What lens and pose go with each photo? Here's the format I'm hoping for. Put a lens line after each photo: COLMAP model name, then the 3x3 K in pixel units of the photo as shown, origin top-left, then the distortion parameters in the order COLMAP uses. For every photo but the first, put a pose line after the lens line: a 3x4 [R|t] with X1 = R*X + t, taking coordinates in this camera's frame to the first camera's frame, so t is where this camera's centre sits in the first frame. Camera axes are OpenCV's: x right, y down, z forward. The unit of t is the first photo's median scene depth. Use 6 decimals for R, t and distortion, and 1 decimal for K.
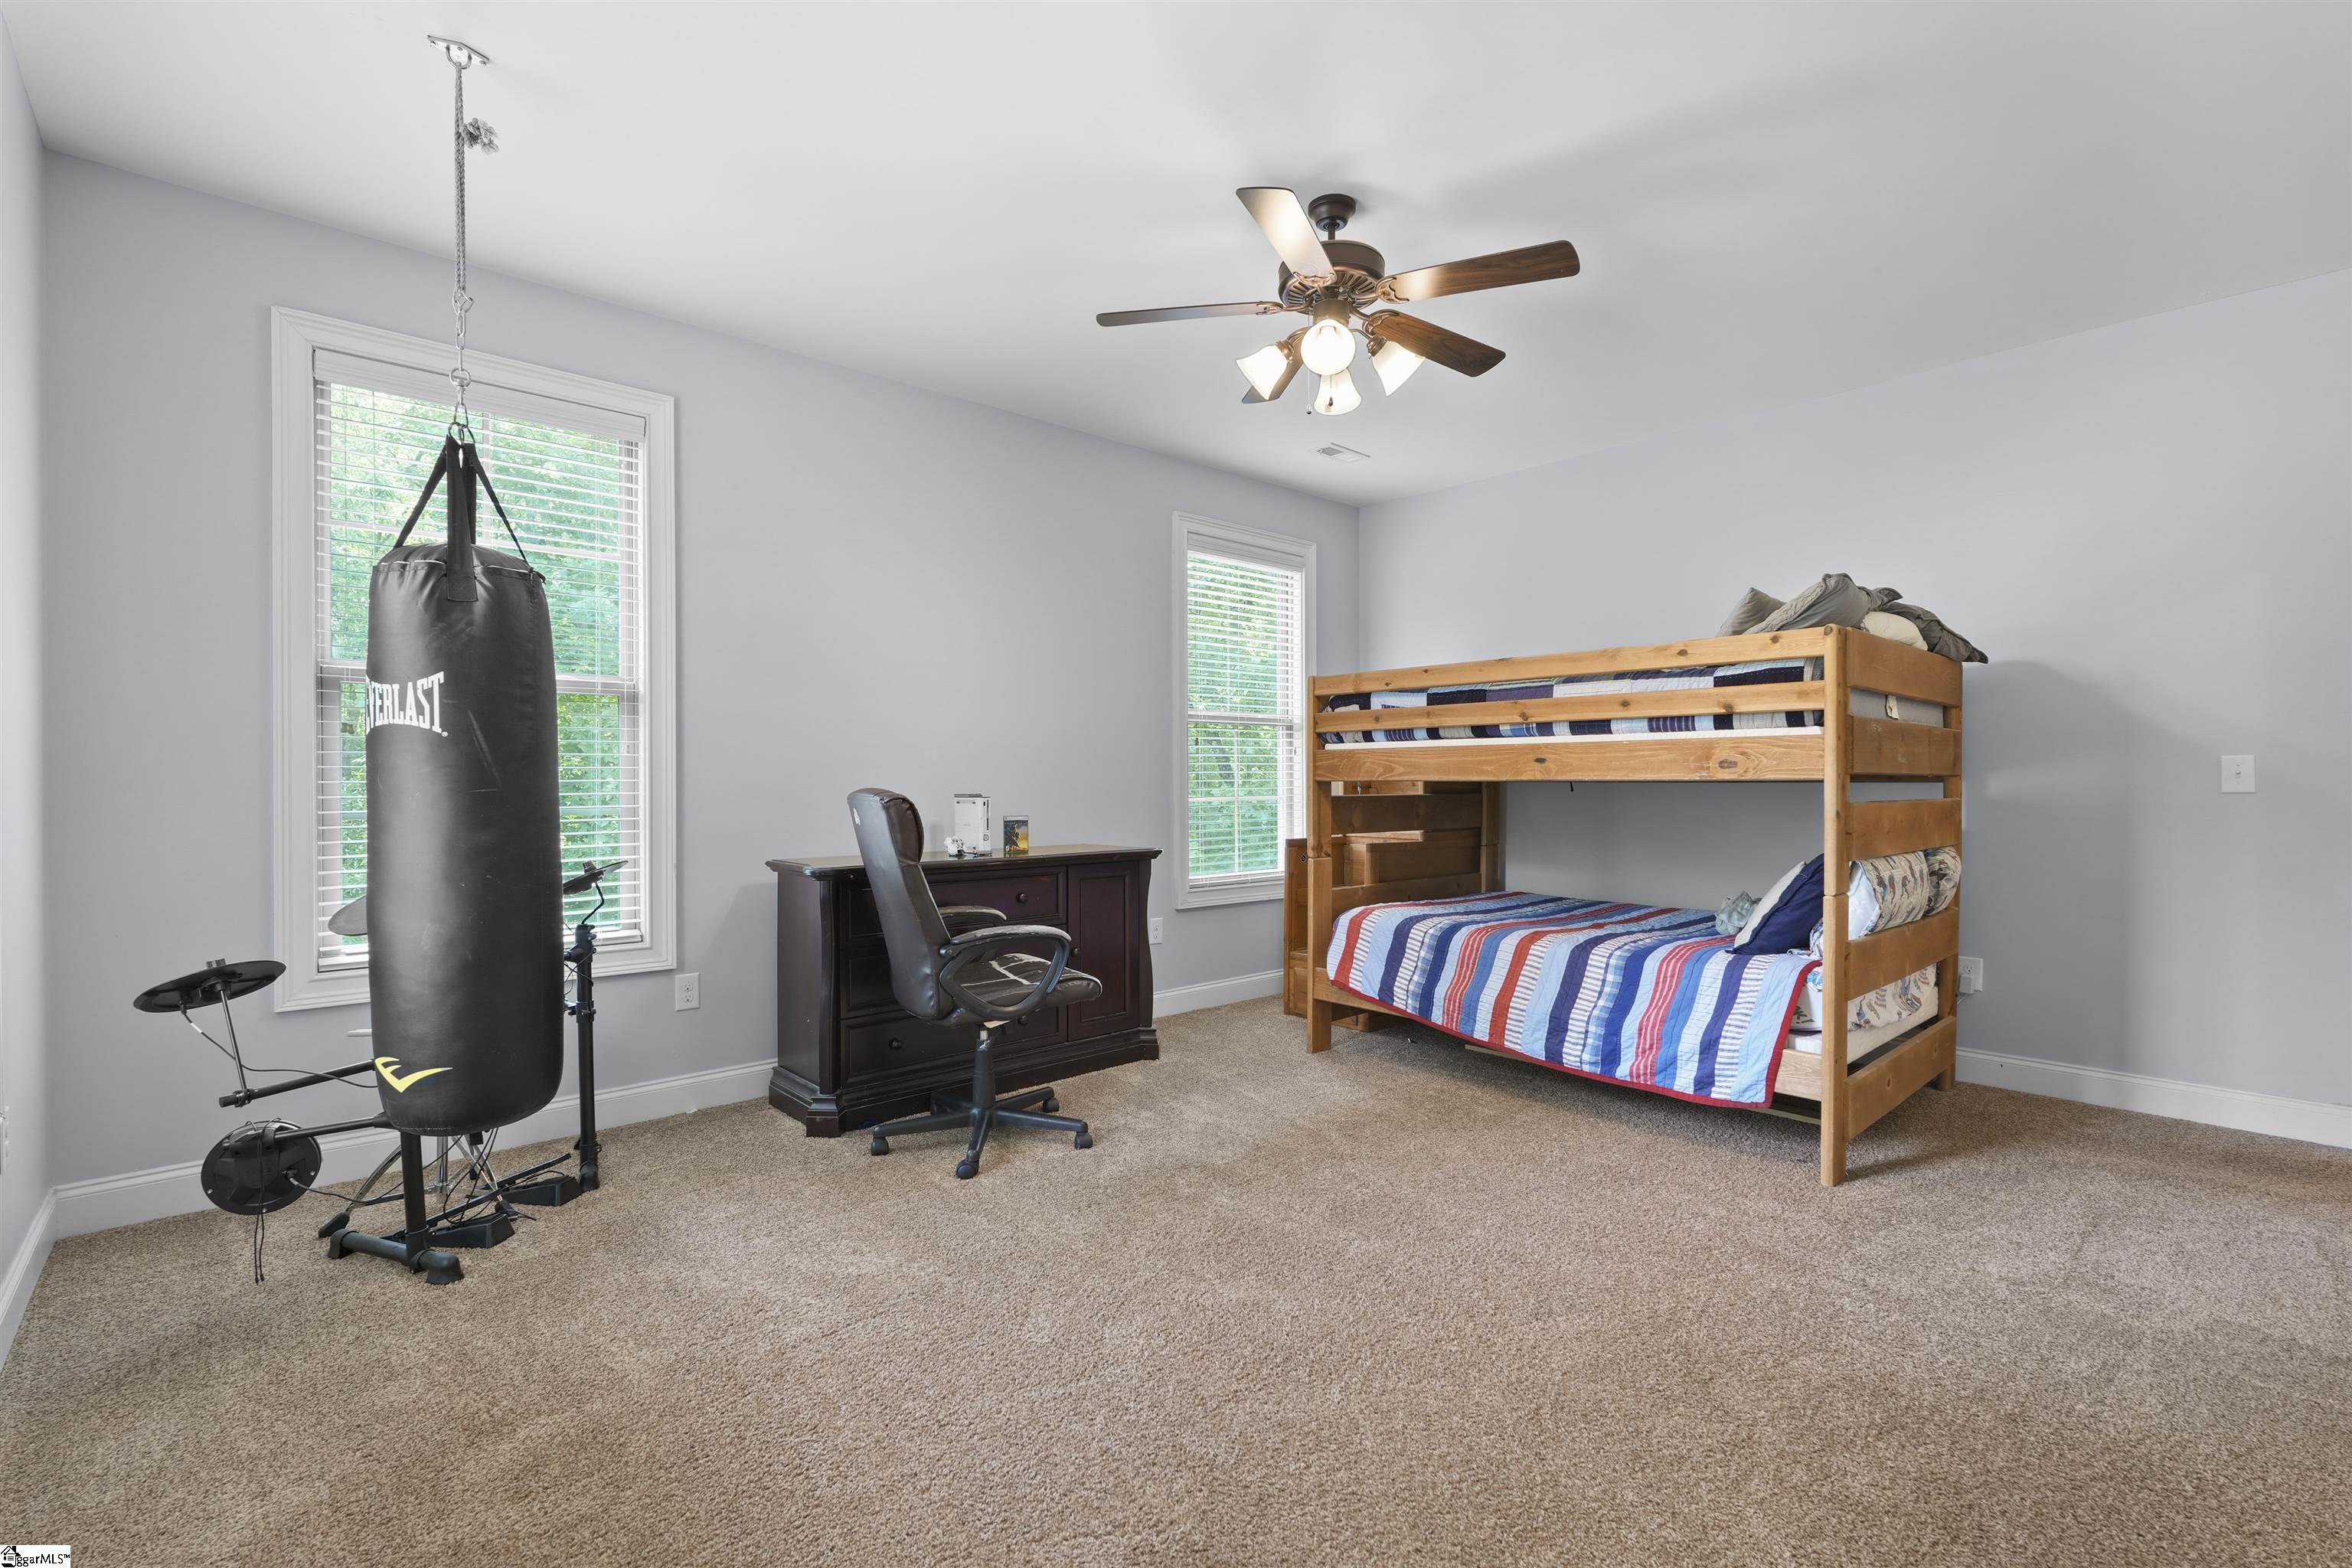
lens RADIAL K [[1027.1, 0, 1173.9], [0, 1027.1, 786.9], [0, 0, 1]] dist [-0.004625, 0.000320]
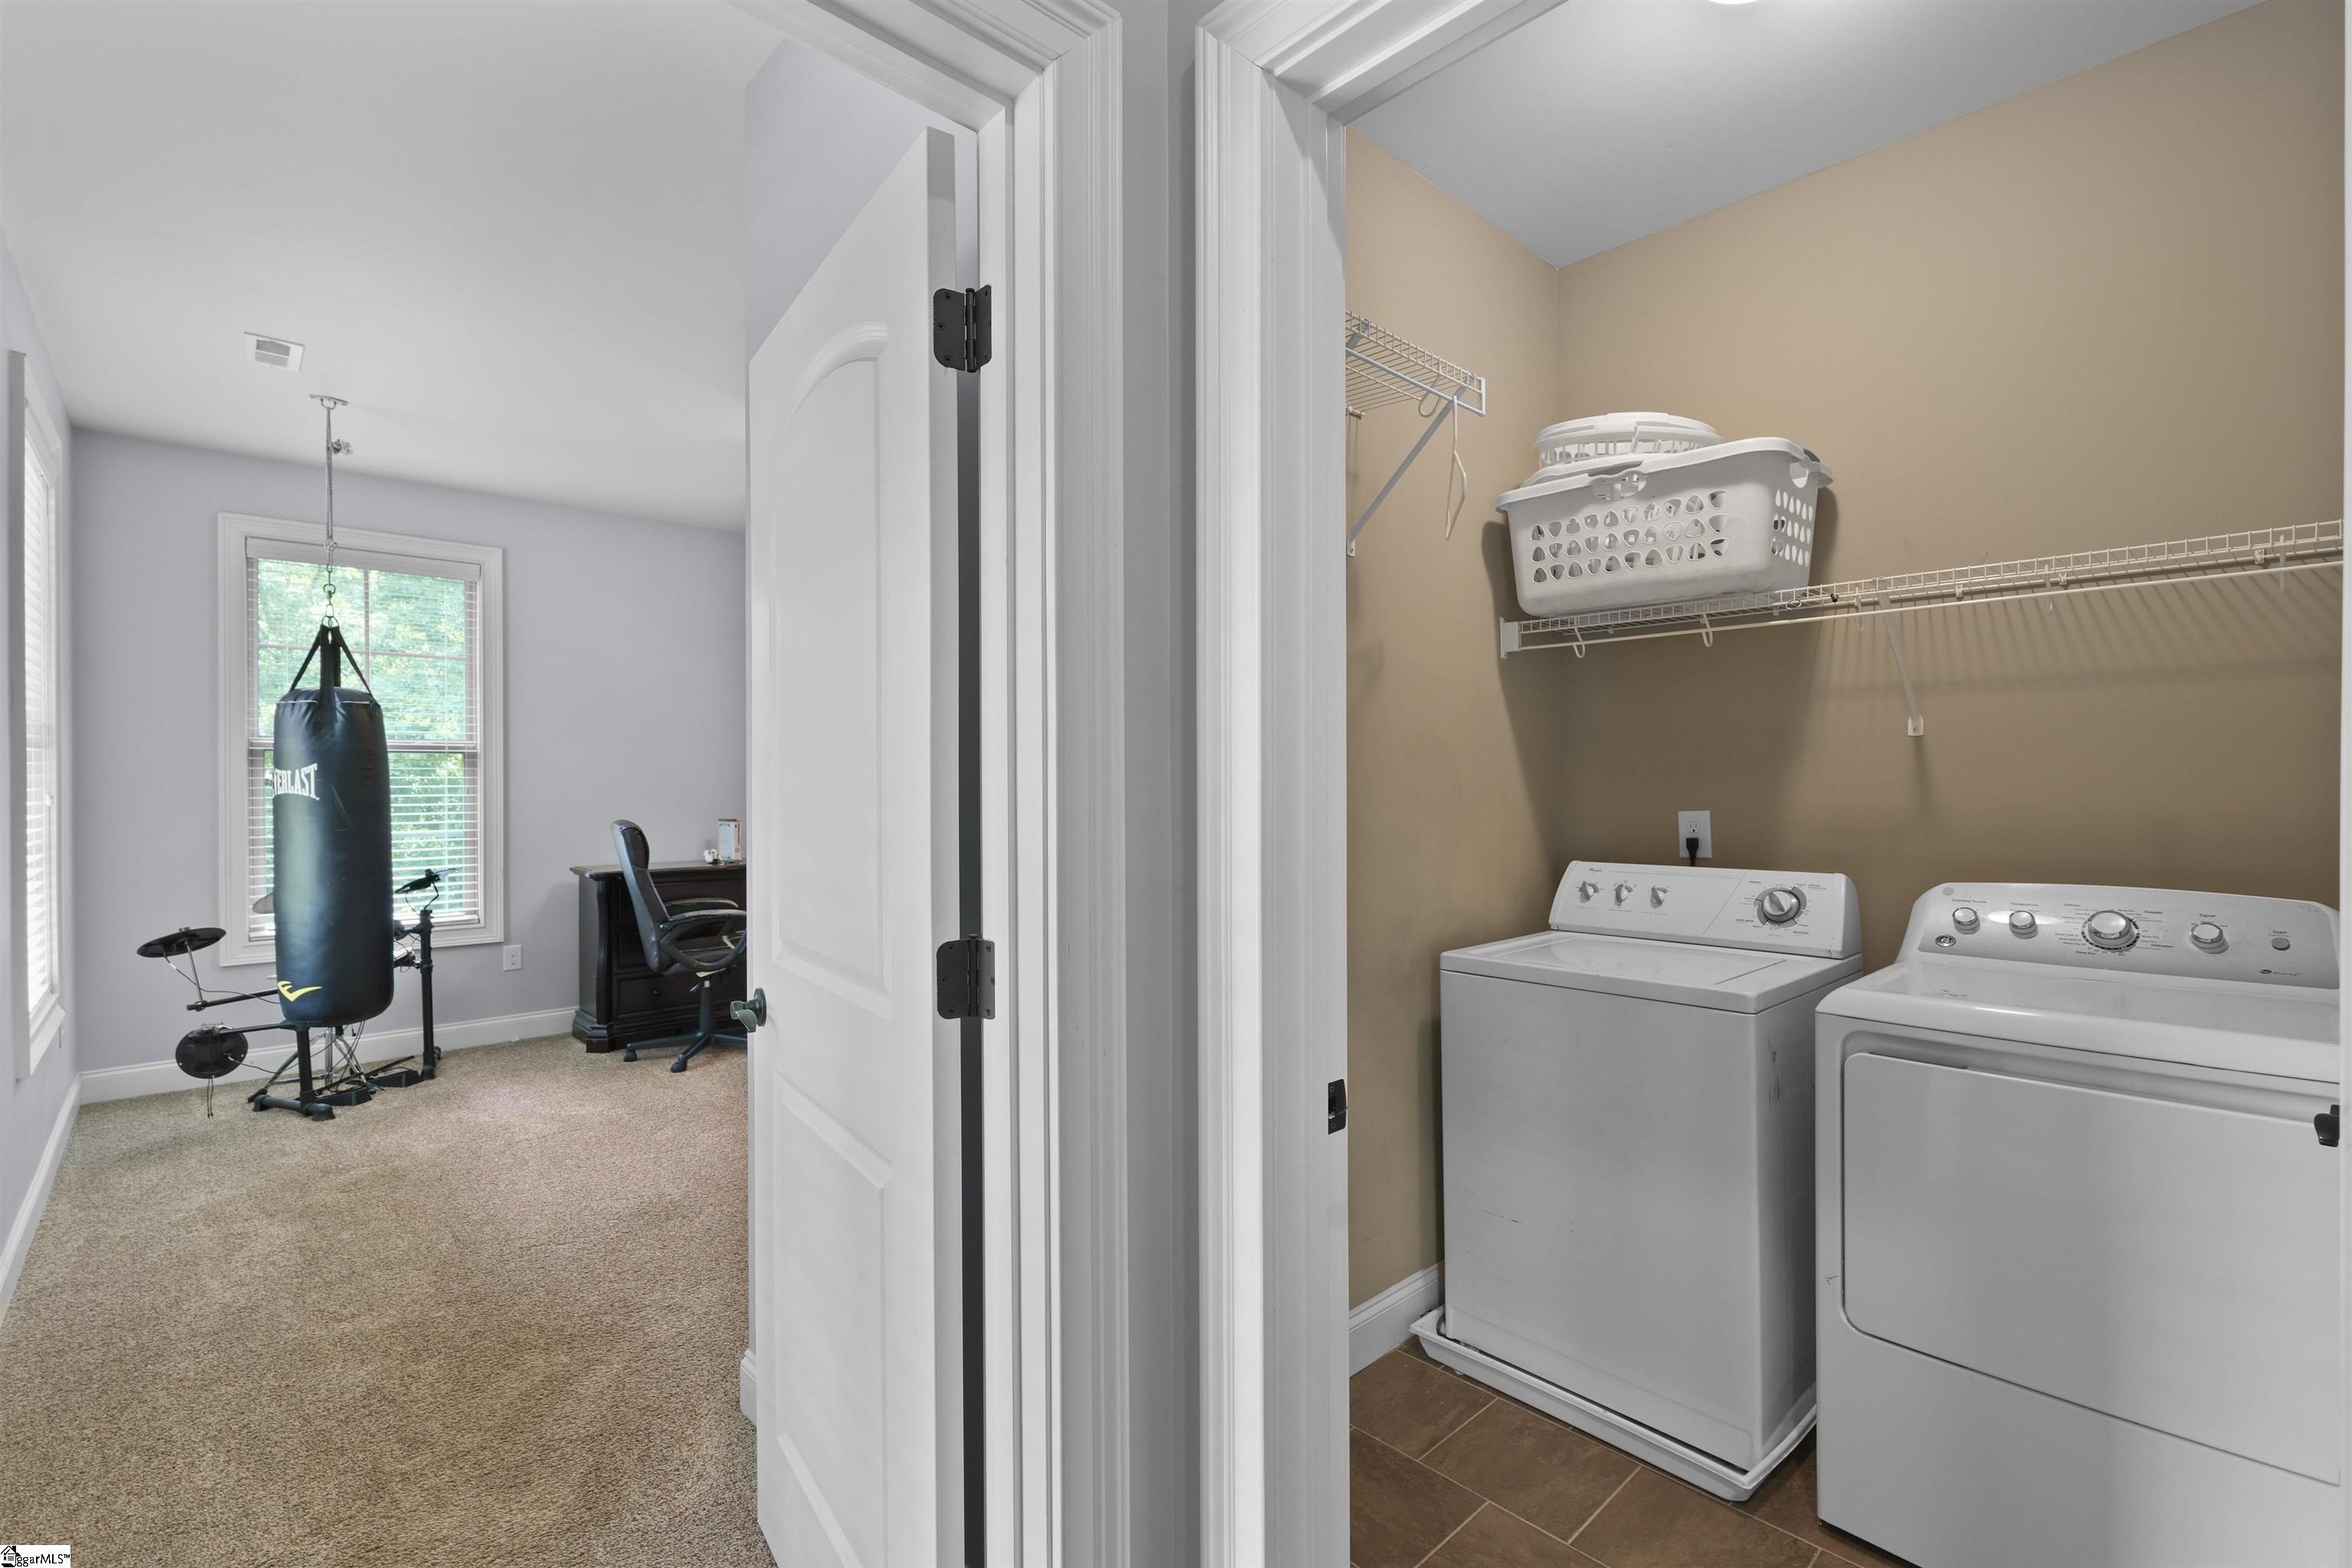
lens RADIAL K [[1027.1, 0, 1177.4], [0, 1027.1, 786.3], [0, 0, 1]] dist [-0.004625, 0.000320]
pose [[0.999573, -0.000497, 0.029217, 0.638851], [0.000512, 1.000000, -0.000499, -0.063257], [-0.029217, 0.000514, 0.999573, -0.718808]]
